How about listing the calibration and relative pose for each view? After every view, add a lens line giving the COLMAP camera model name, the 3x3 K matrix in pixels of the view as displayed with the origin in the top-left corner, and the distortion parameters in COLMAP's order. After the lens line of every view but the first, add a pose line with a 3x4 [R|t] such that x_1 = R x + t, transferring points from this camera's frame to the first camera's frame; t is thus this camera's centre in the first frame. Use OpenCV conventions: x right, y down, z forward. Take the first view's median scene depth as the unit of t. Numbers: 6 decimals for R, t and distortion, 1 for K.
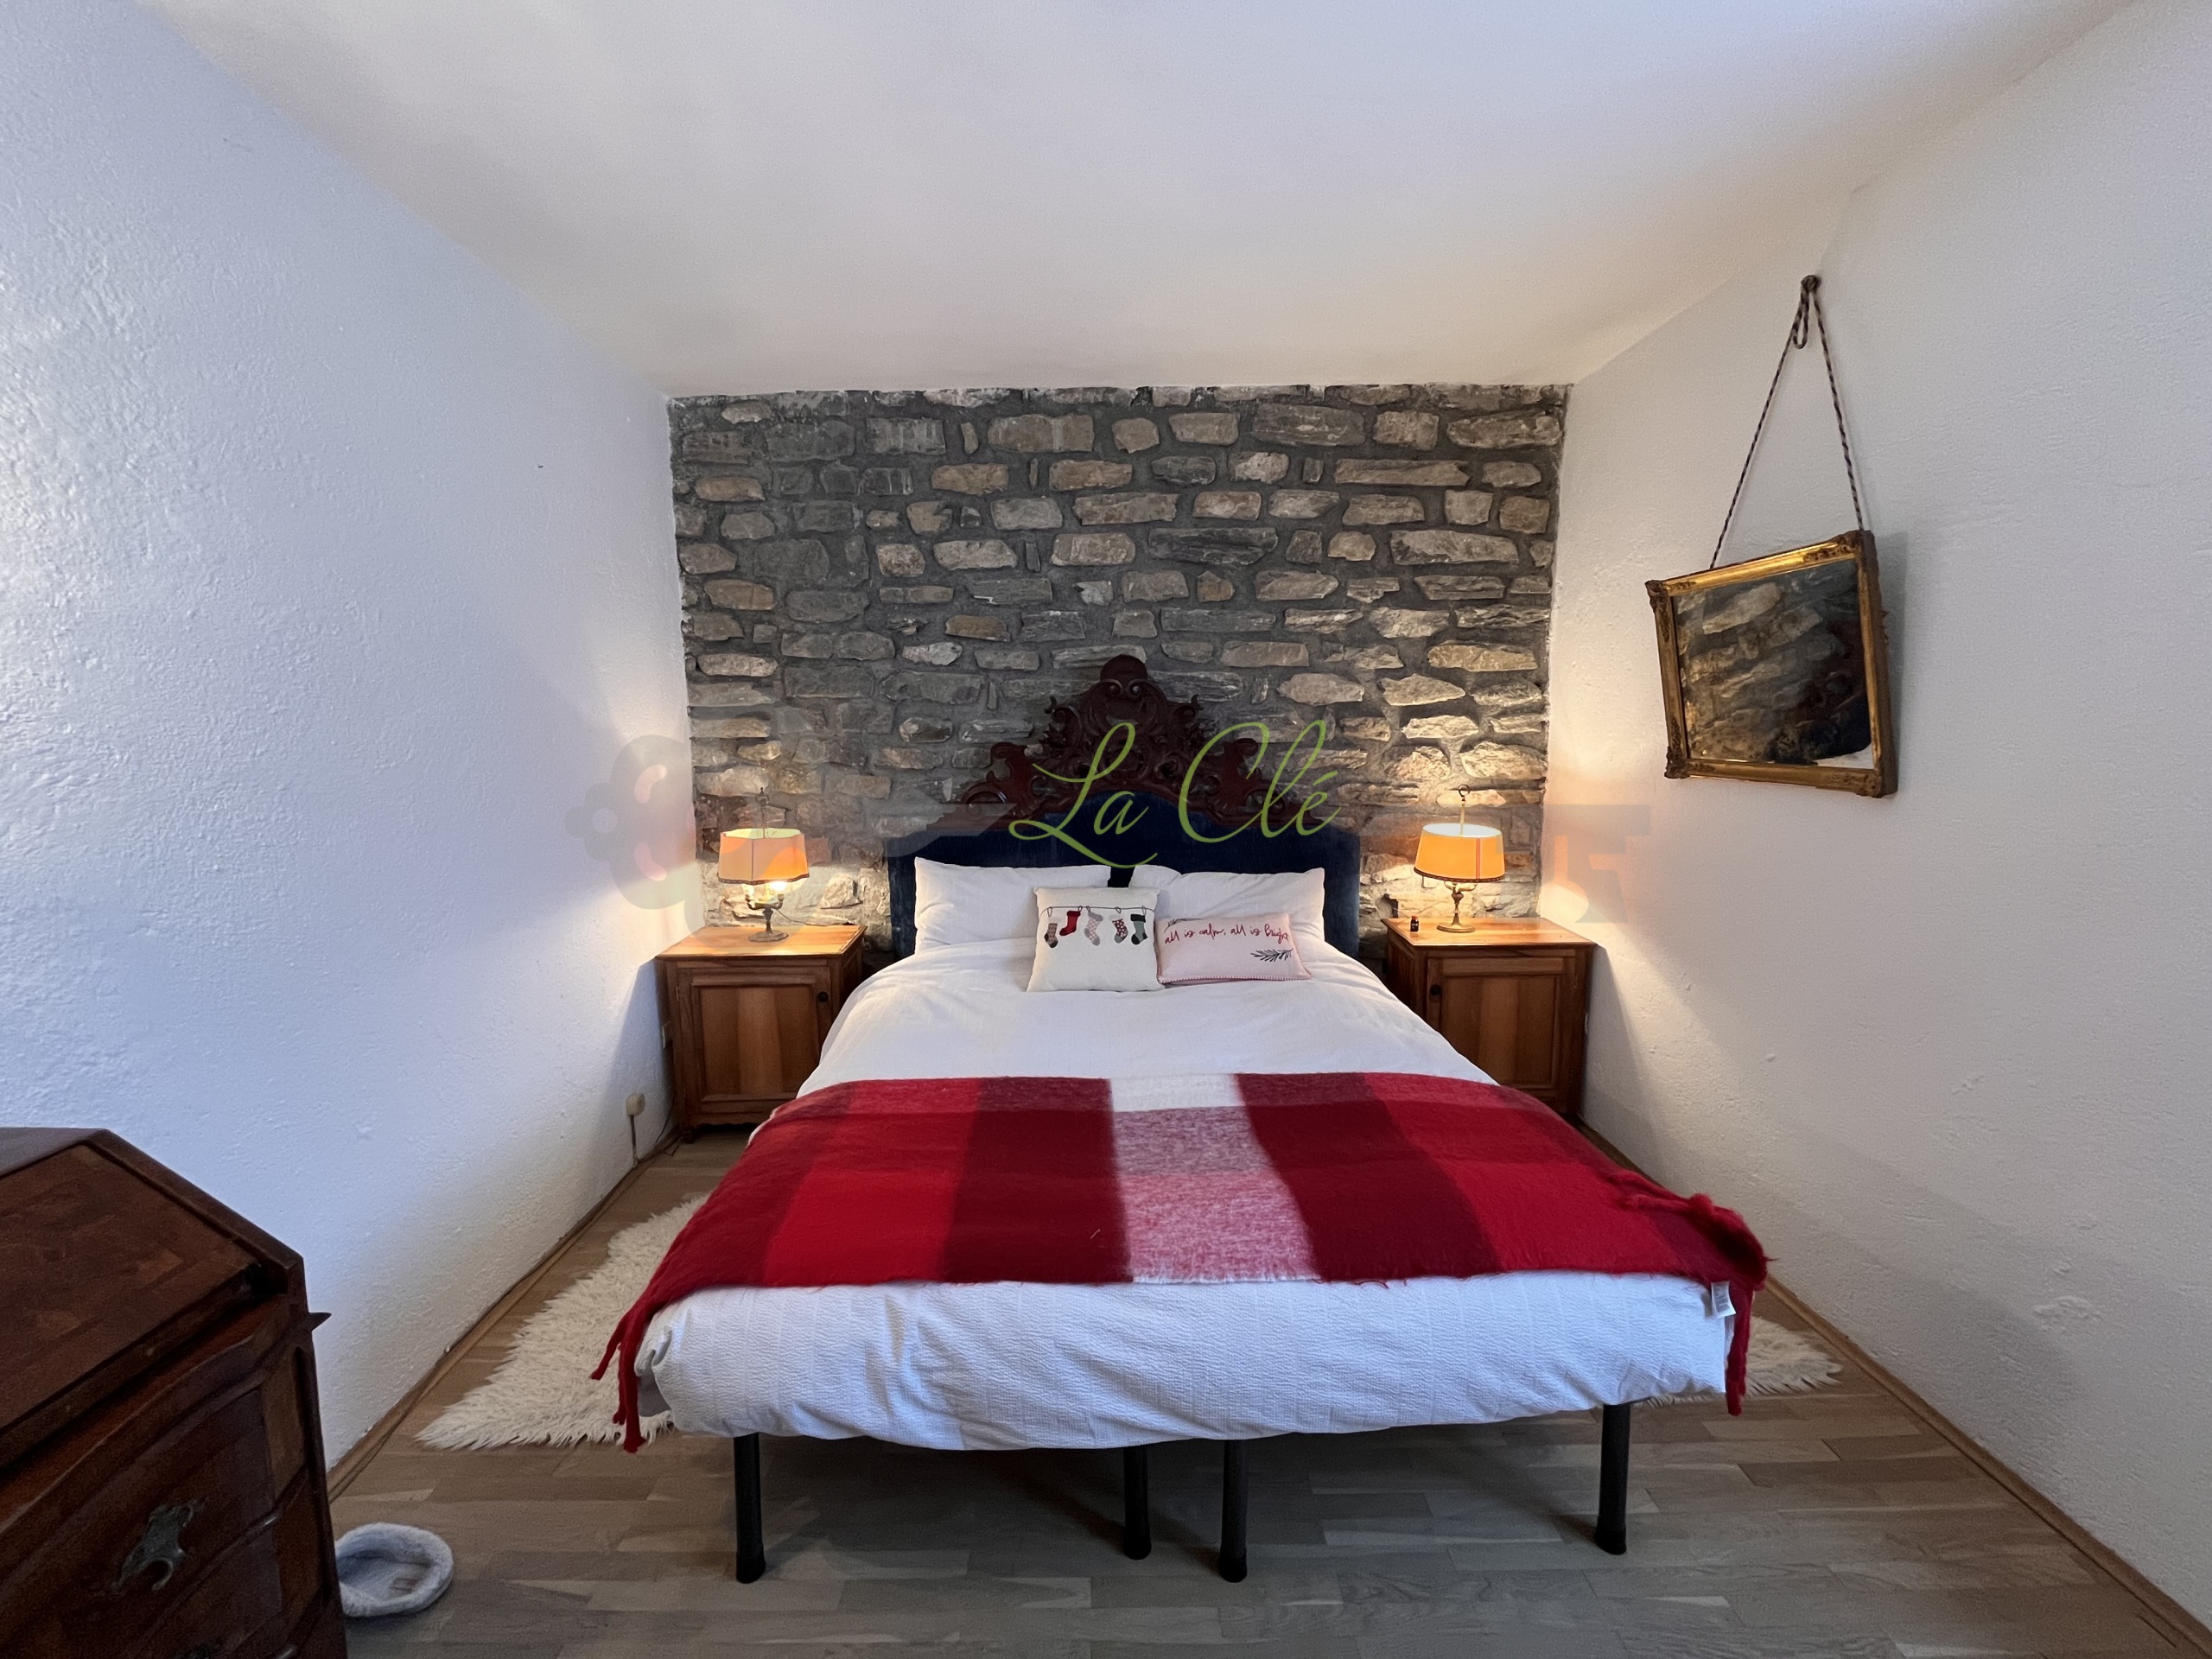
lens RADIAL K [[896.9, 0, 1104.3], [0, 896.9, 831.5], [0, 0, 1]] dist [-0.002772, -0.000261]
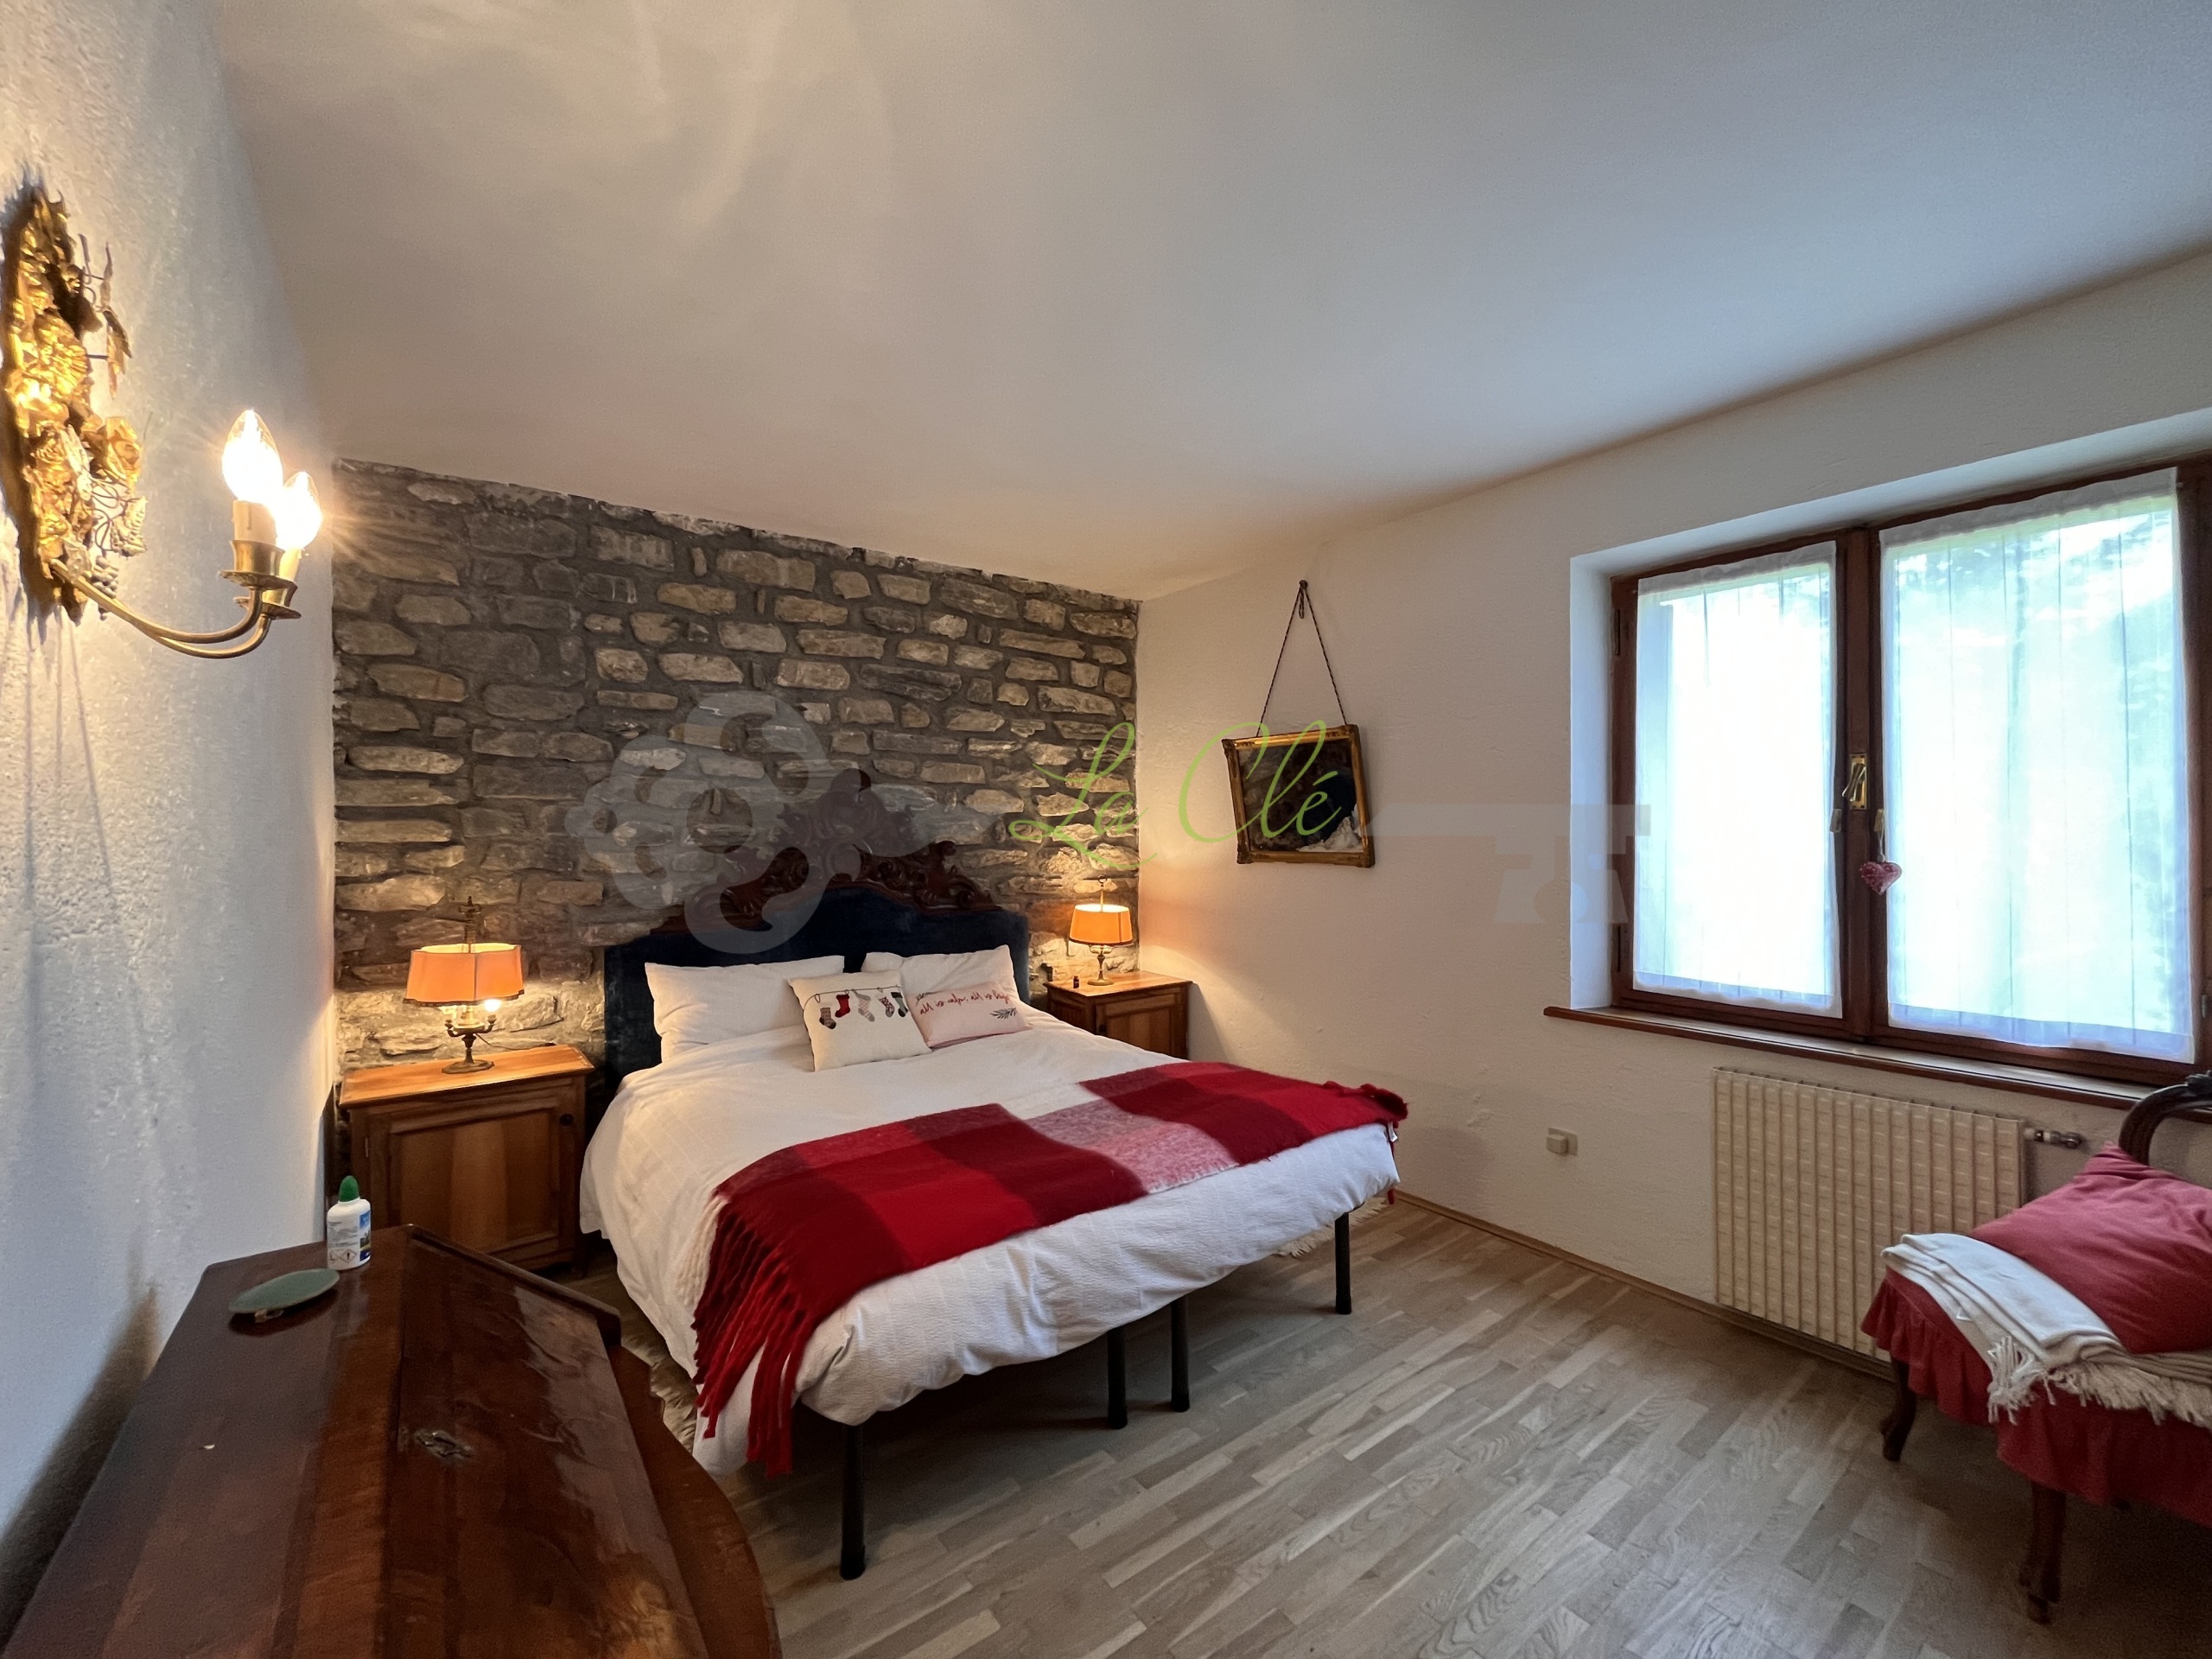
lens RADIAL K [[896.9, 0, 1104.3], [0, 896.9, 831.5], [0, 0, 1]] dist [-0.002772, -0.000261]
pose [[0.806872, 0.003261, 0.590717, -0.387155], [0.071489, 0.992096, -0.103125, 0.023317], [-0.586384, 0.125438, 0.800262, -0.094136]]
